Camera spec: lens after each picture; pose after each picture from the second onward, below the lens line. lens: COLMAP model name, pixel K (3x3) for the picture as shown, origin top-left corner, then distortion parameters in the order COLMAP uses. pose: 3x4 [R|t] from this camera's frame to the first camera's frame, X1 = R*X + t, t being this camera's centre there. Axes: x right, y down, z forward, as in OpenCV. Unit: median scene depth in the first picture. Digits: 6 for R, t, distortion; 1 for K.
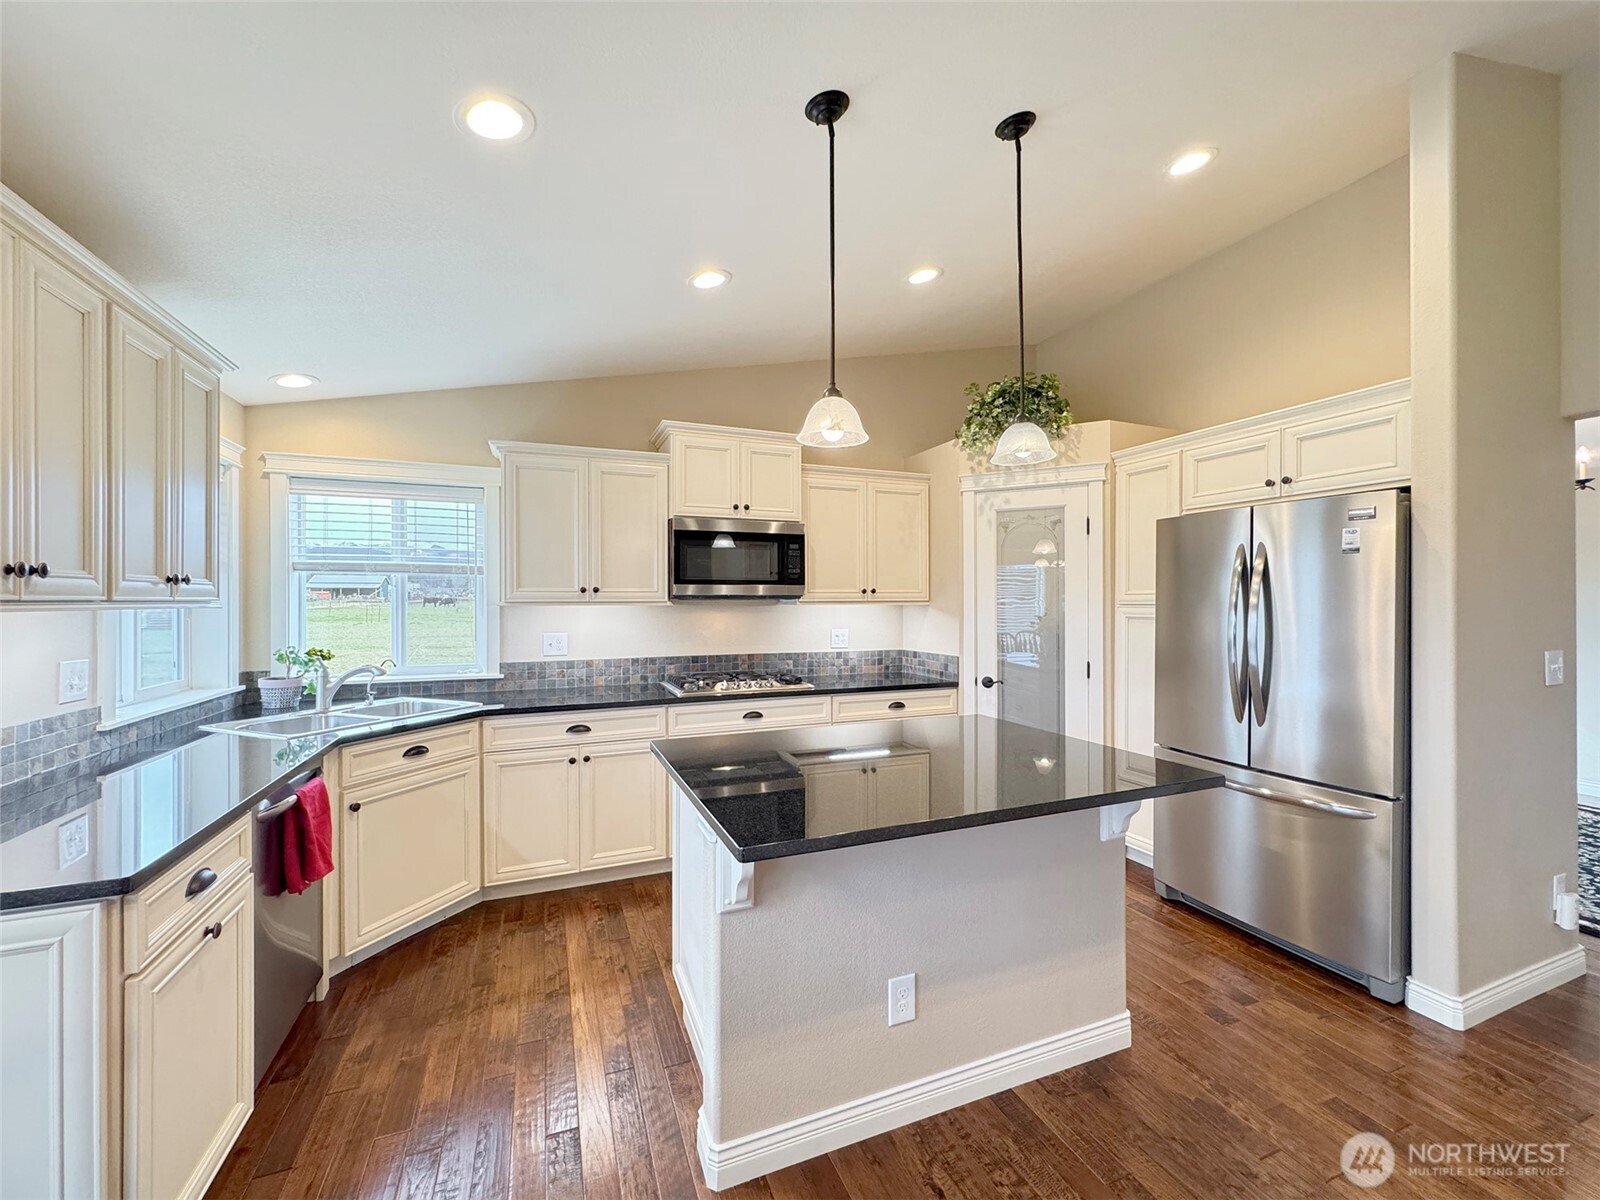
lens RADIAL K [[655.3, 0, 803.3], [0, 655.3, 604.6], [0, 0, 1]] dist [-0.001586, 0.000488]
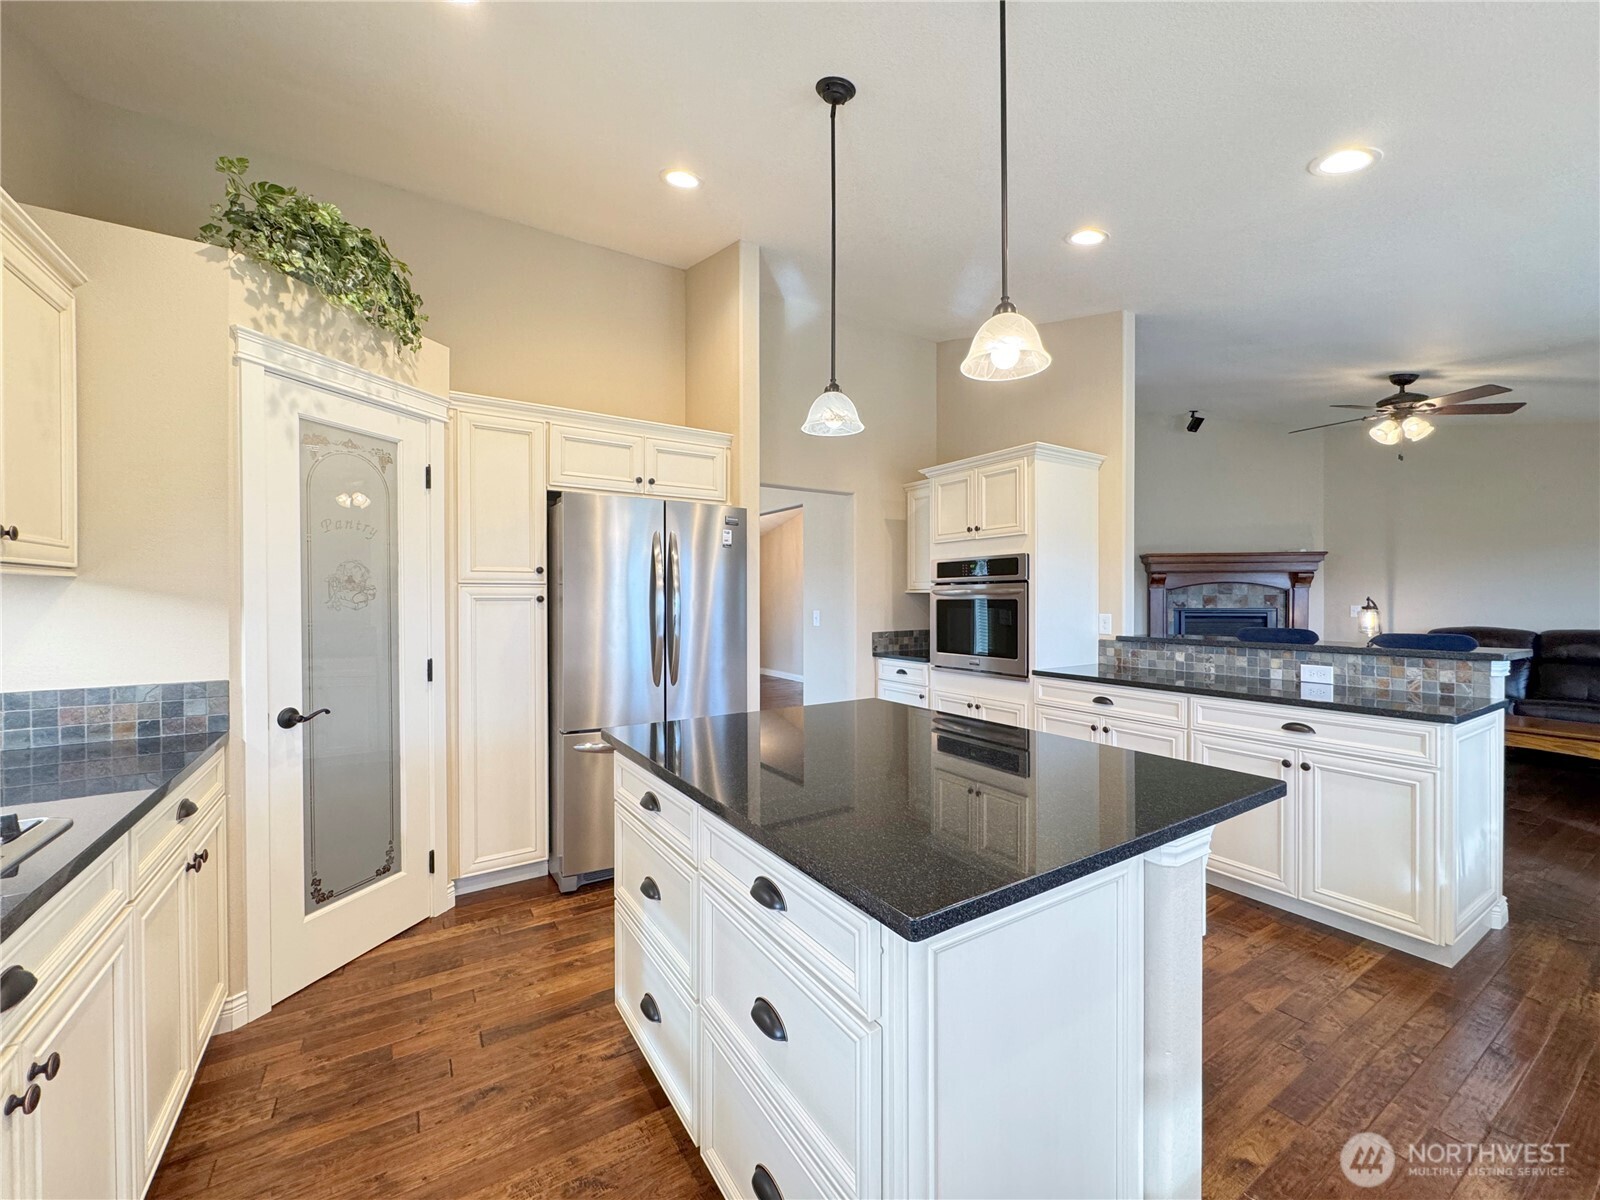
lens RADIAL K [[655.3, 0, 785.7], [0, 655.3, 598.9], [0, 0, 1]] dist [-0.001586, 0.000488]
pose [[-0.185391, -0.001955, 0.982663, -0.393038], [0.005797, 0.999978, 0.003083, 0.019704], [-0.982648, 0.006268, -0.185376, 0.777307]]
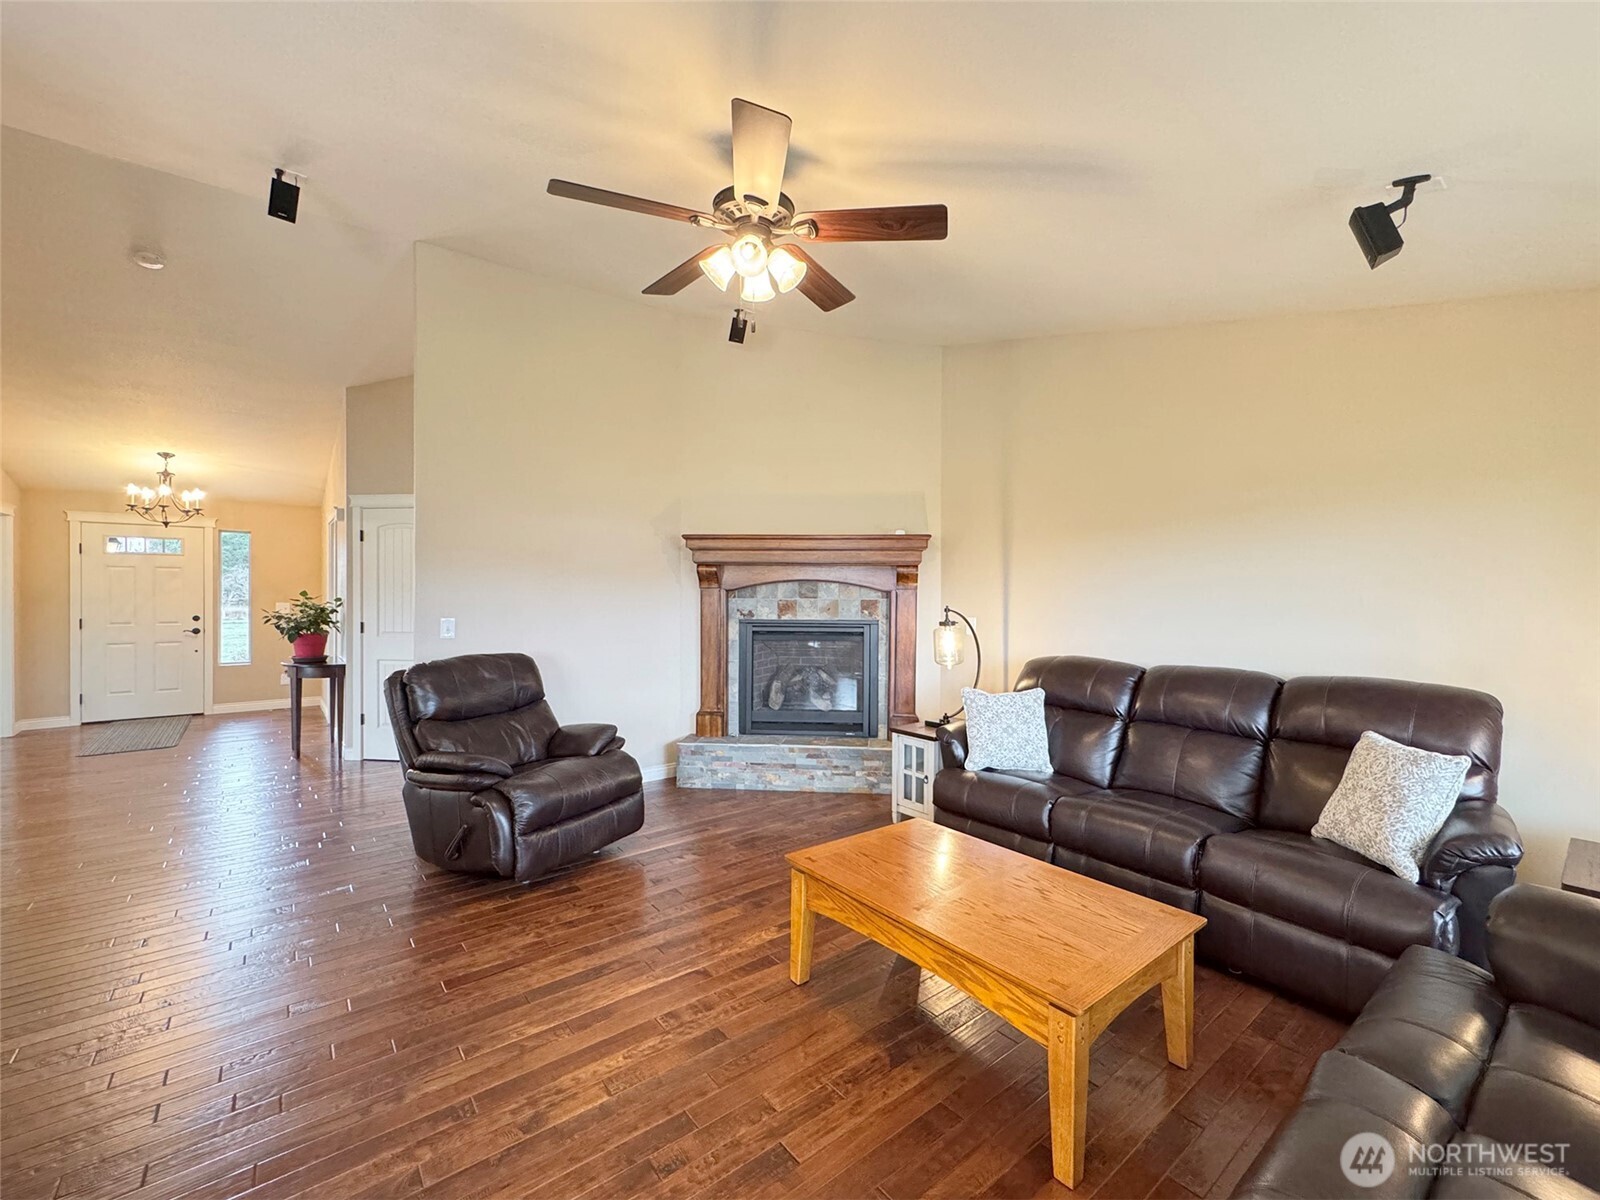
lens RADIAL K [[688.4, 0, 815.3], [0, 688.4, 584.8], [0, 0, 1]] dist [-0.002855, 0.000034]
pose [[-0.291038, 0.009105, 0.956668, 0.031562], [-0.001484, 0.999949, -0.009968, 0.005282], [-0.956710, -0.004321, -0.291009, -0.617524]]
